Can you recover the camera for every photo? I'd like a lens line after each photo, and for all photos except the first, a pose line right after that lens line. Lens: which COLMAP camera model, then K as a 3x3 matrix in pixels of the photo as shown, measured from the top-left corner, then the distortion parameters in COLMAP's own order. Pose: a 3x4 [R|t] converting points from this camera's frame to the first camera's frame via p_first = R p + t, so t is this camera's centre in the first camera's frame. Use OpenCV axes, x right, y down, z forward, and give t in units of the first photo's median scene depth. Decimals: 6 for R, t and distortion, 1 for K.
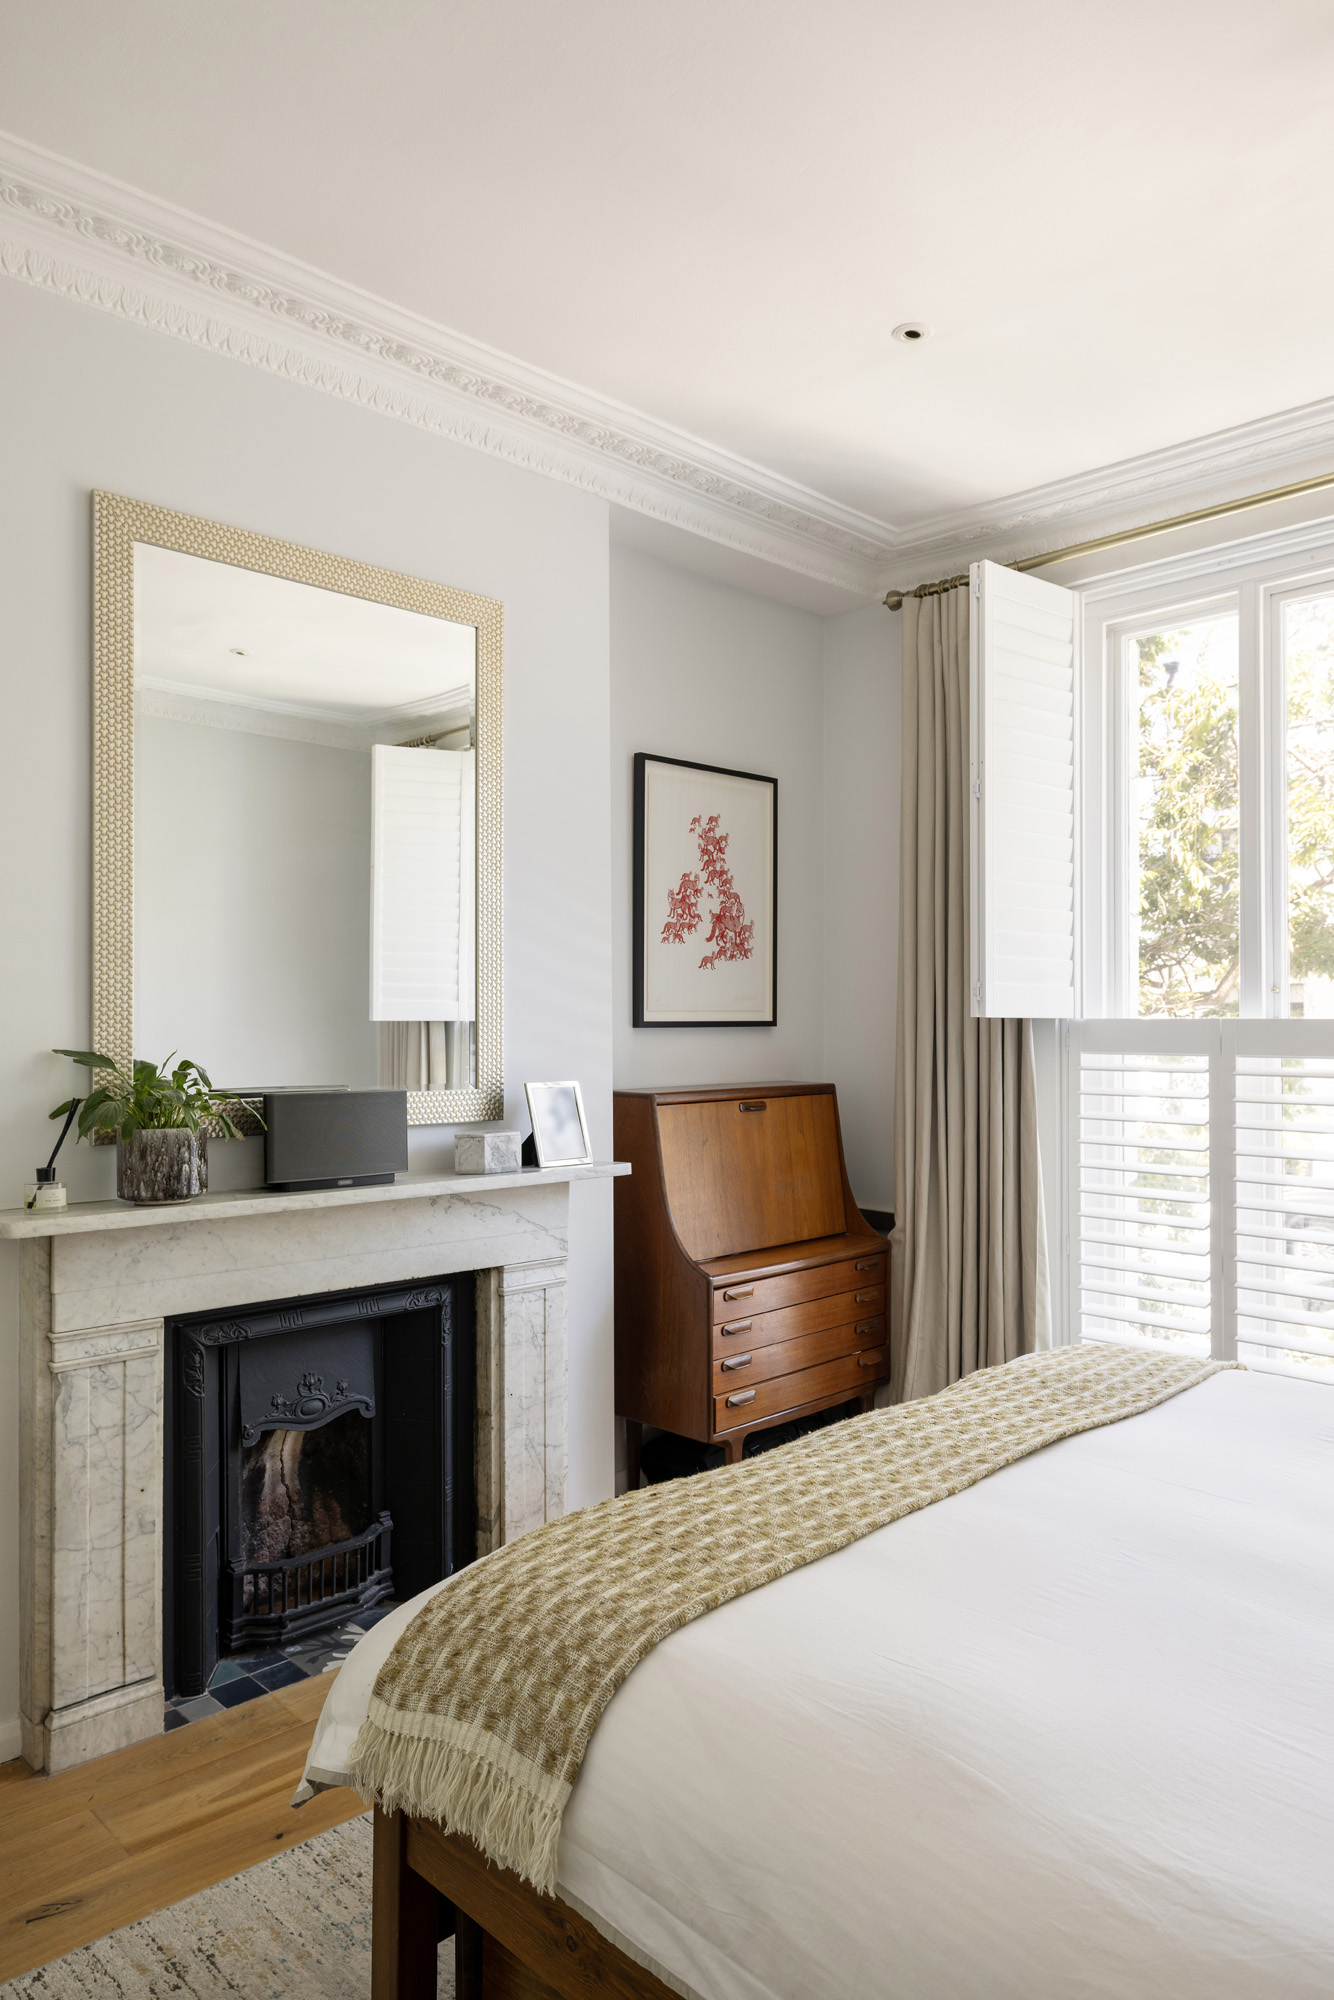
lens RADIAL K [[1295.1, 0, 667.0], [0, 1295.1, 1000.0], [0, 0, 1]] dist [-0.023843, 0.000088]
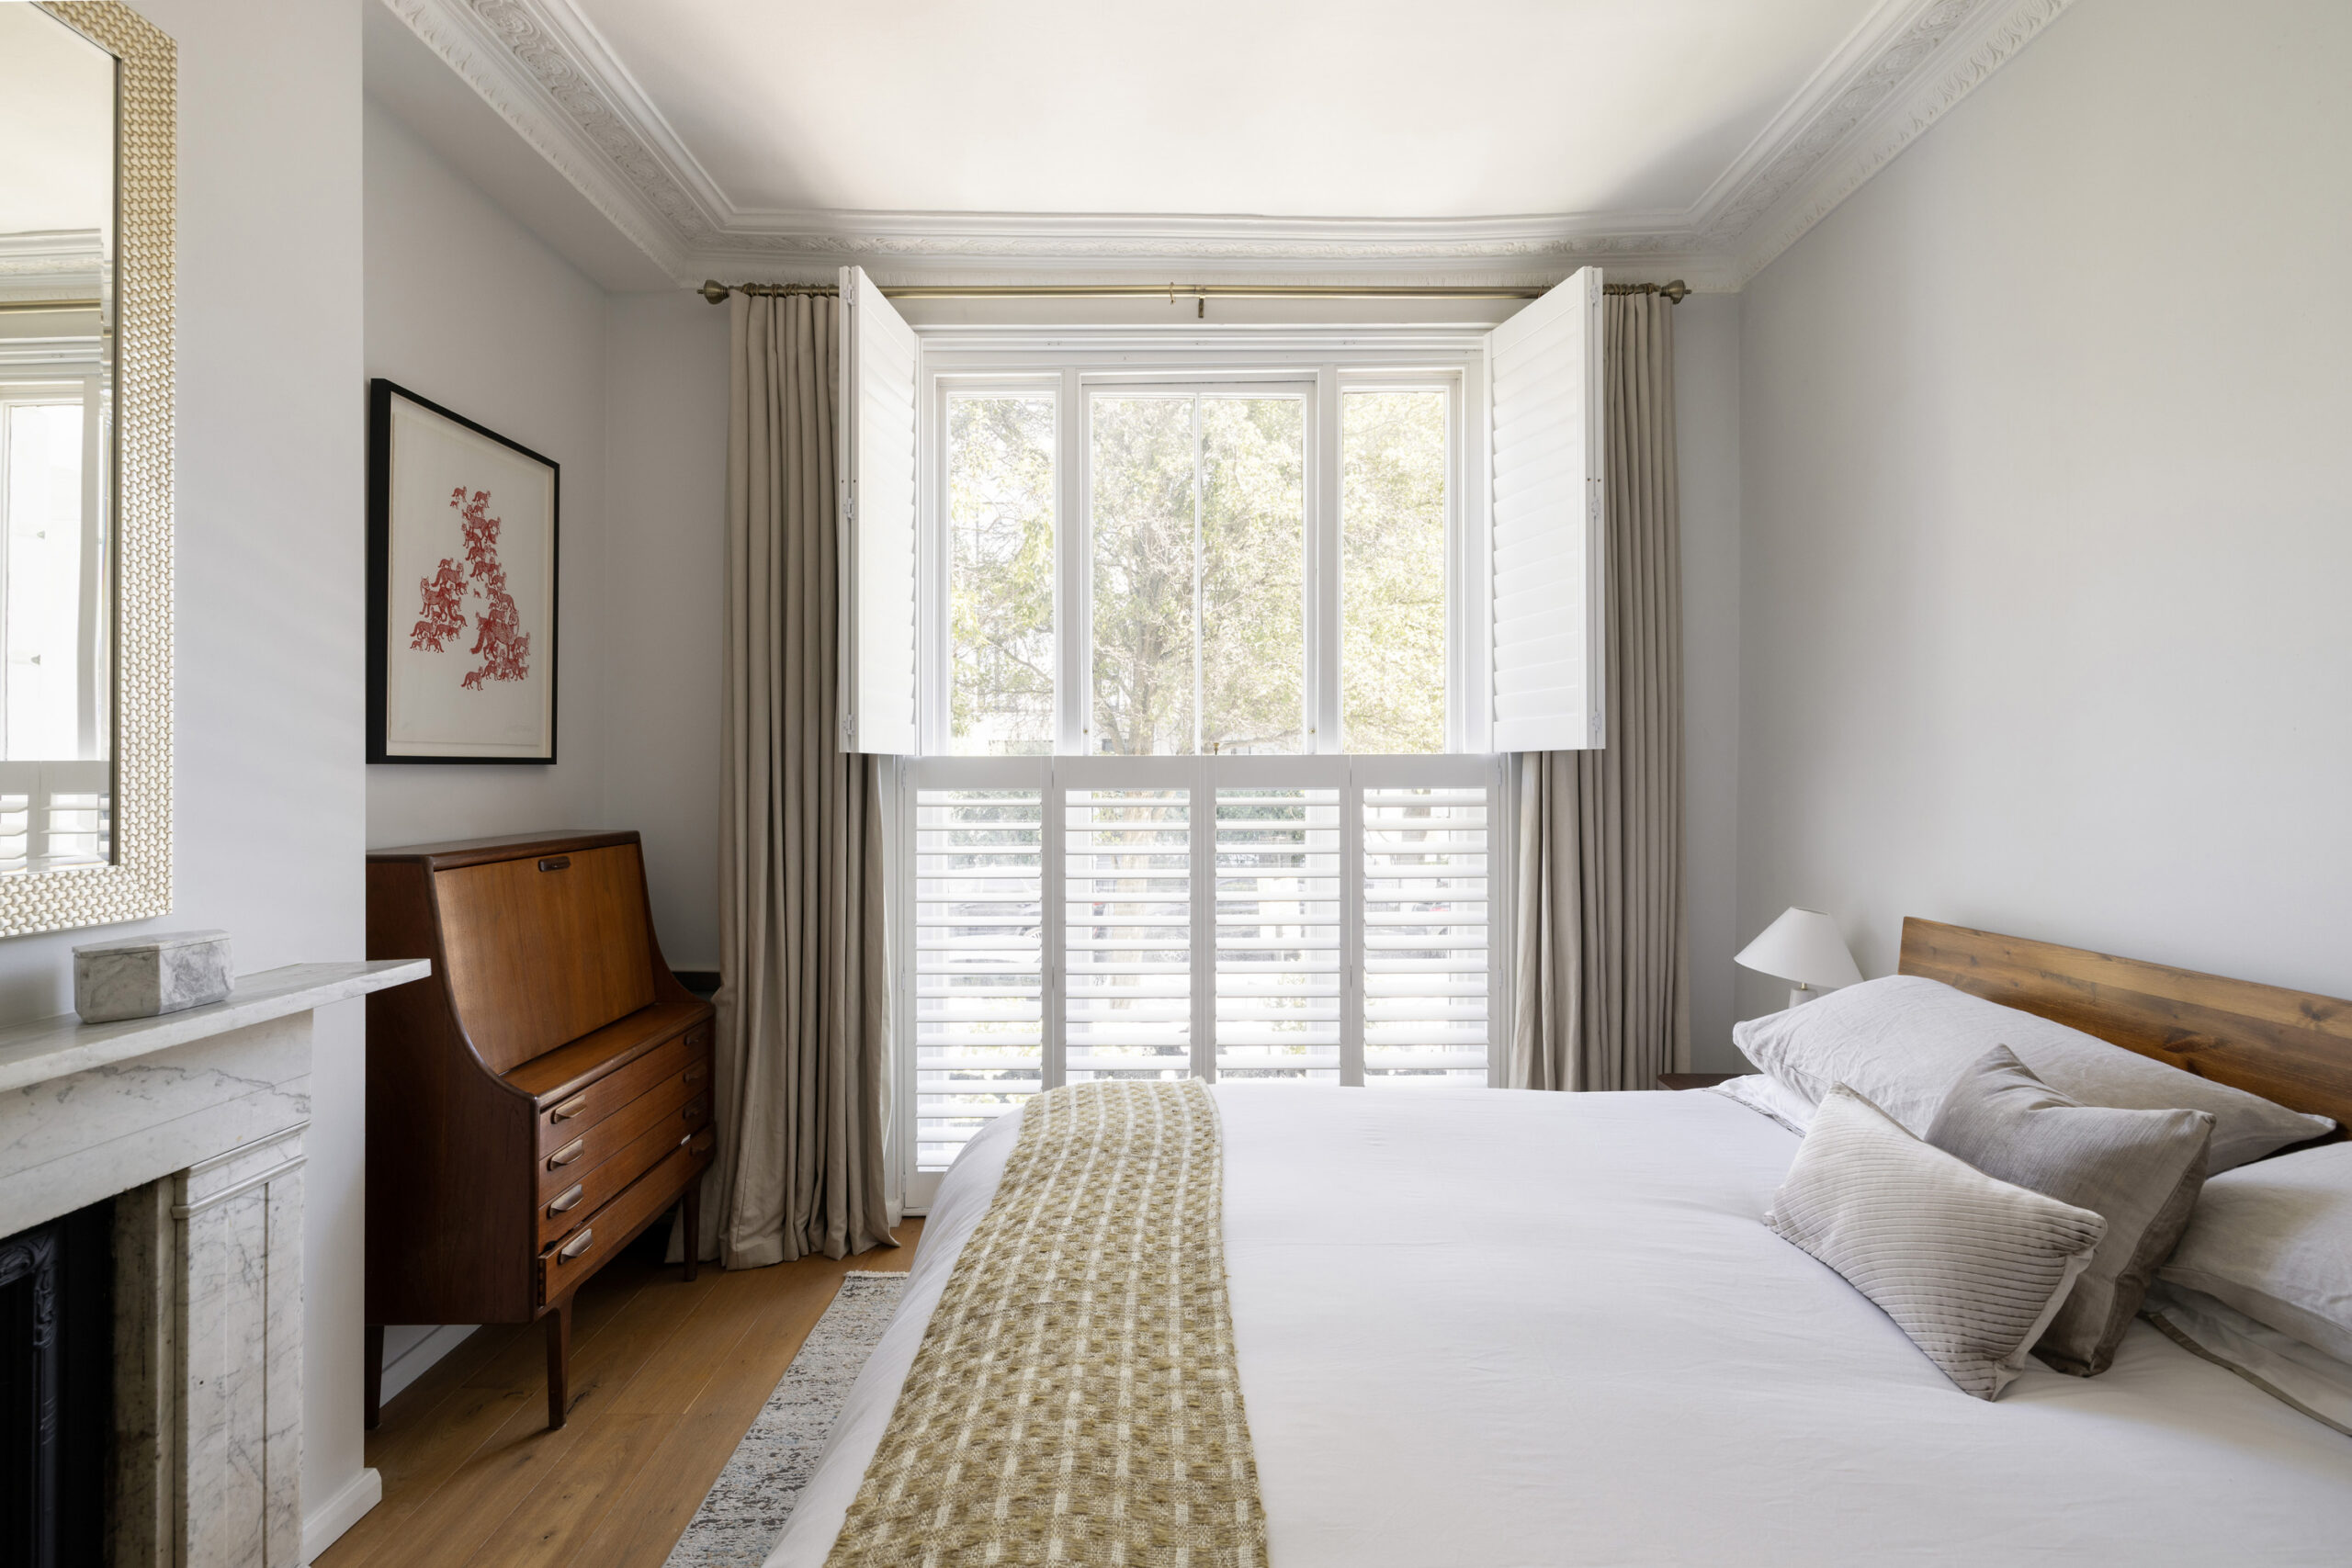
lens RADIAL K [[1029.5, 0, 1172.5], [0, 1029.5, 757.3], [0, 0, 1]] dist [-0.000264, 0.000012]
pose [[0.705471, 0.006525, 0.708708, -0.114594], [-0.008778, 0.999961, -0.000467, 0.014201], [-0.708684, -0.005892, 0.705501, 0.288759]]
